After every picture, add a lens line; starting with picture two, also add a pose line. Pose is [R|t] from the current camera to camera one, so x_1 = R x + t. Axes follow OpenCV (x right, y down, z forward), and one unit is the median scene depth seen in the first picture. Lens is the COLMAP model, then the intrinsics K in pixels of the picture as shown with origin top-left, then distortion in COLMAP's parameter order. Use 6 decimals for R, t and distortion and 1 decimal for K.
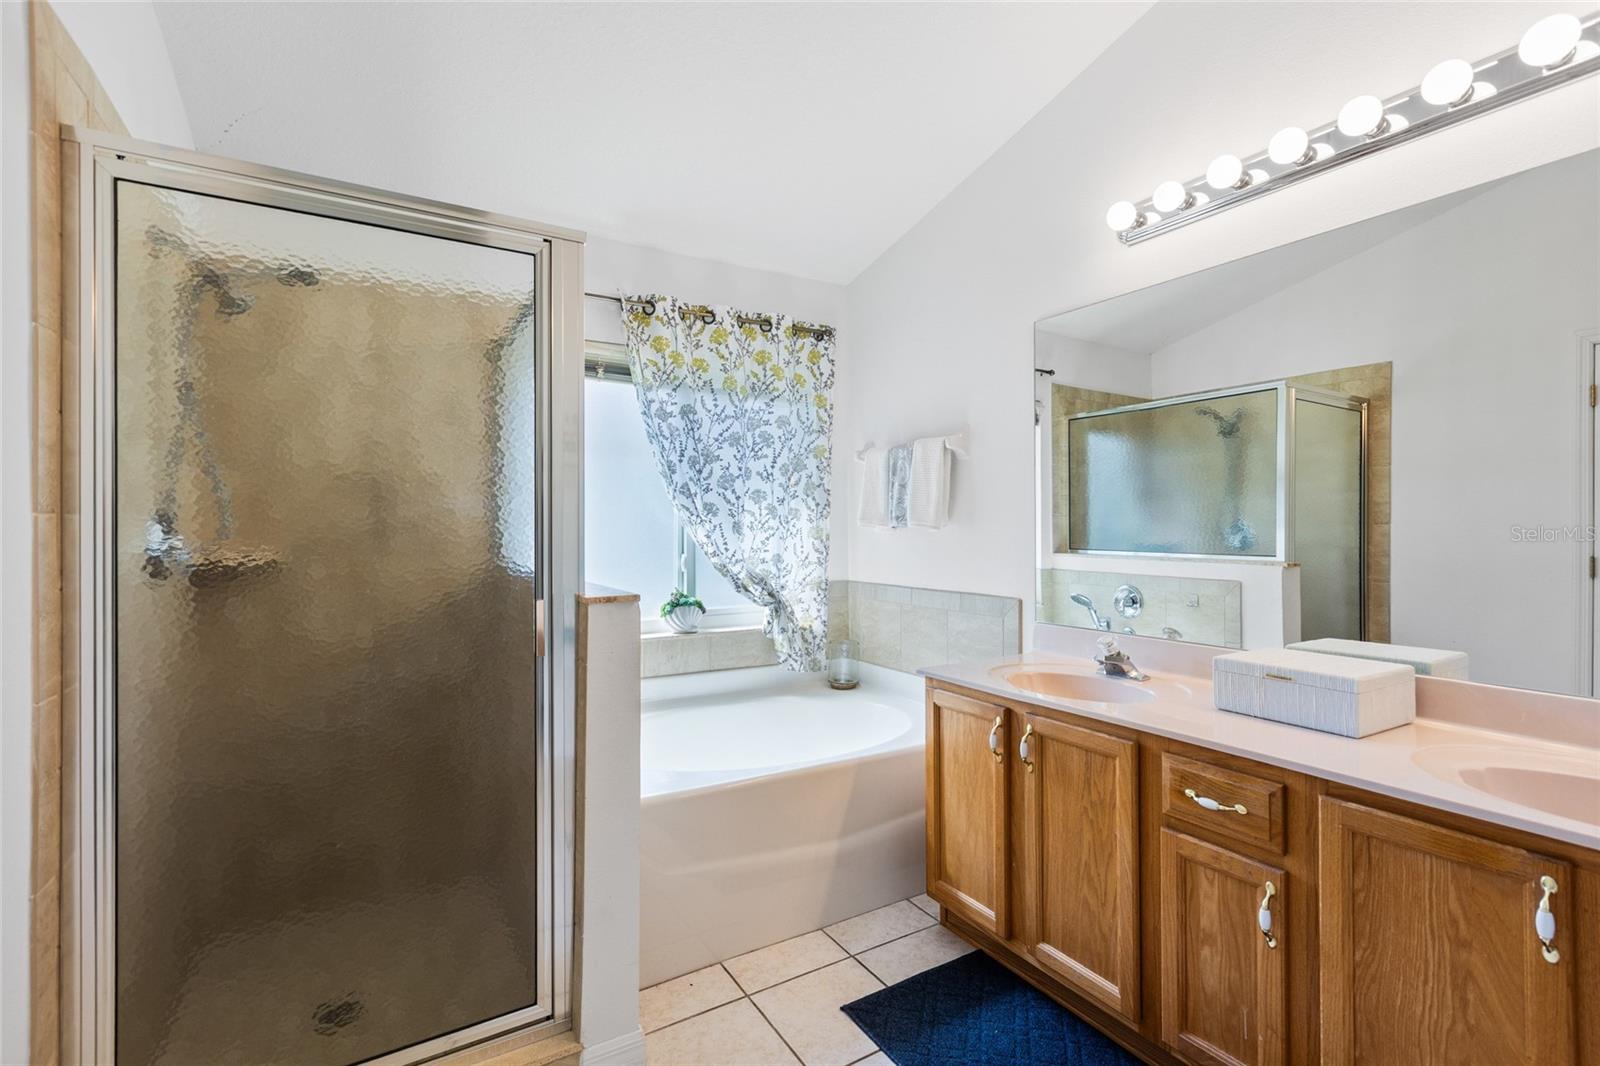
lens RADIAL K [[728.3, 0, 805.8], [0, 728.3, 522.4], [0, 0, 1]] dist [0.003320, -0.000799]
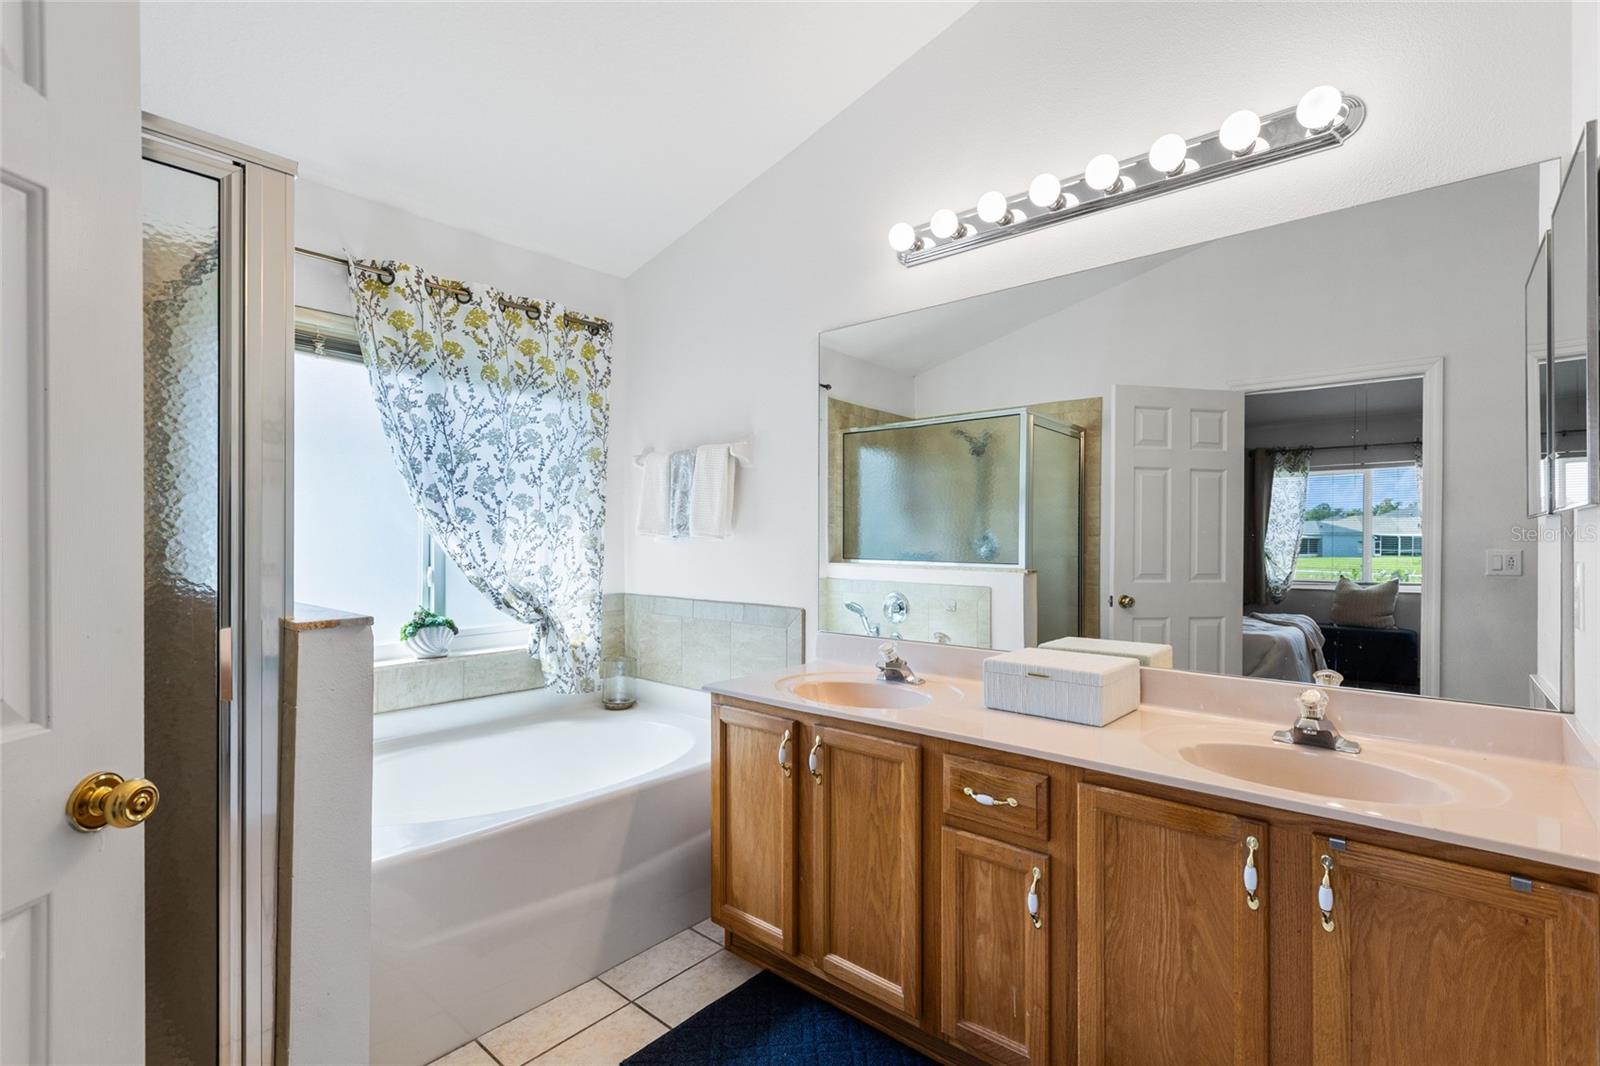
lens RADIAL K [[728.3, 0, 806.7], [0, 728.3, 533.8], [0, 0, 1]] dist [0.003320, -0.000799]
pose [[0.951455, 0.005437, 0.307740, -0.009652], [-0.005926, 0.999982, 0.000655, 0.001237], [-0.307731, -0.002447, 0.951470, 0.042227]]
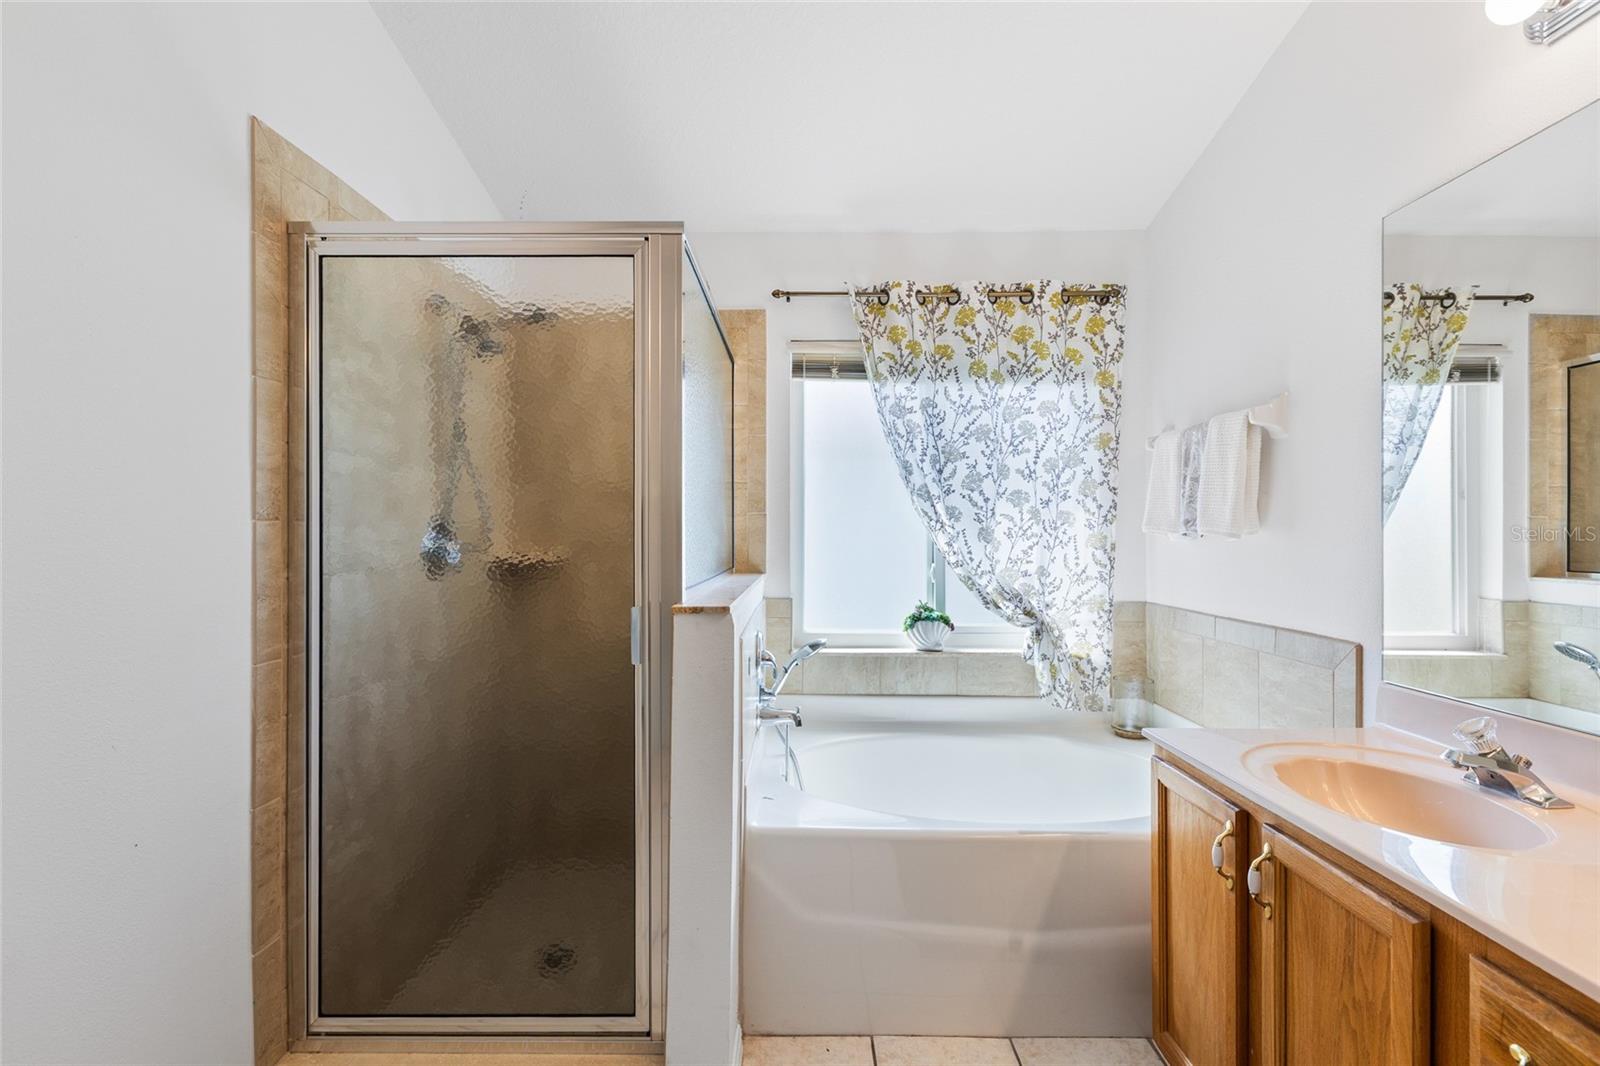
lens RADIAL K [[728.3, 0, 825.2], [0, 728.3, 531.4], [0, 0, 1]] dist [0.003320, -0.000799]
pose [[0.851971, 0.001950, -0.523585, 0.209113], [-0.000794, 0.999997, 0.002432, 0.001678], [0.523588, -0.001657, 0.851970, 0.169681]]
